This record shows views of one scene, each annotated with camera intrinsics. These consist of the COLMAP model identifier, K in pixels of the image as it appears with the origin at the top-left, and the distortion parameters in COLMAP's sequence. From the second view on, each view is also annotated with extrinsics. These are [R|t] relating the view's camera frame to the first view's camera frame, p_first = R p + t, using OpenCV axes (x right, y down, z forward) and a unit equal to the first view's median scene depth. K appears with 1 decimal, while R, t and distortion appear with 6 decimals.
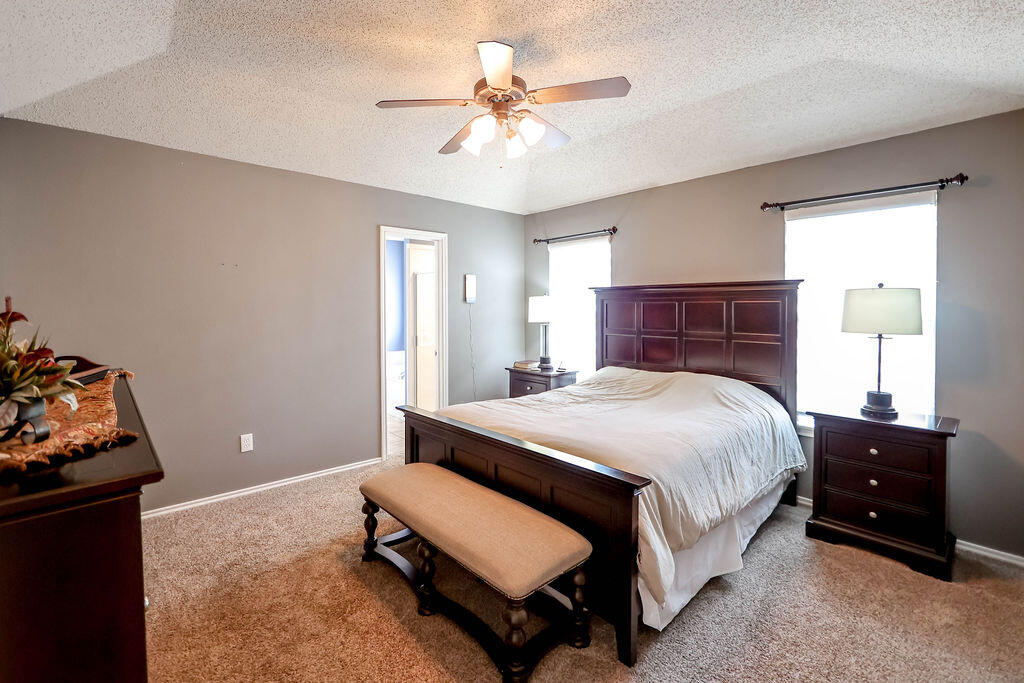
lens RADIAL K [[488.5, 0, 512.0], [0, 488.5, 341.5], [0, 0, 1]] dist [-0.001528, 0.000216]
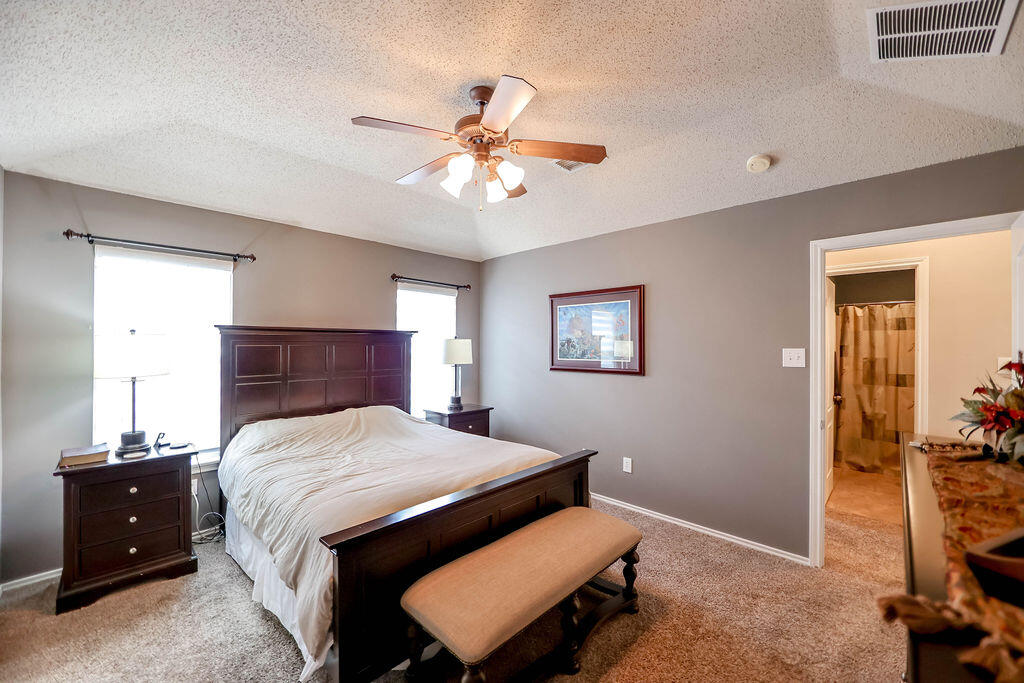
lens RADIAL K [[404.3, 0, 511.9], [0, 404.3, 343.9], [0, 0, 1]] dist [-0.006183, 0.000640]
pose [[-0.073468, 0.016540, 0.997160, -0.495637], [0.078587, 0.996849, -0.010745, -0.036518], [-0.994196, 0.077574, -0.074537, 0.592713]]
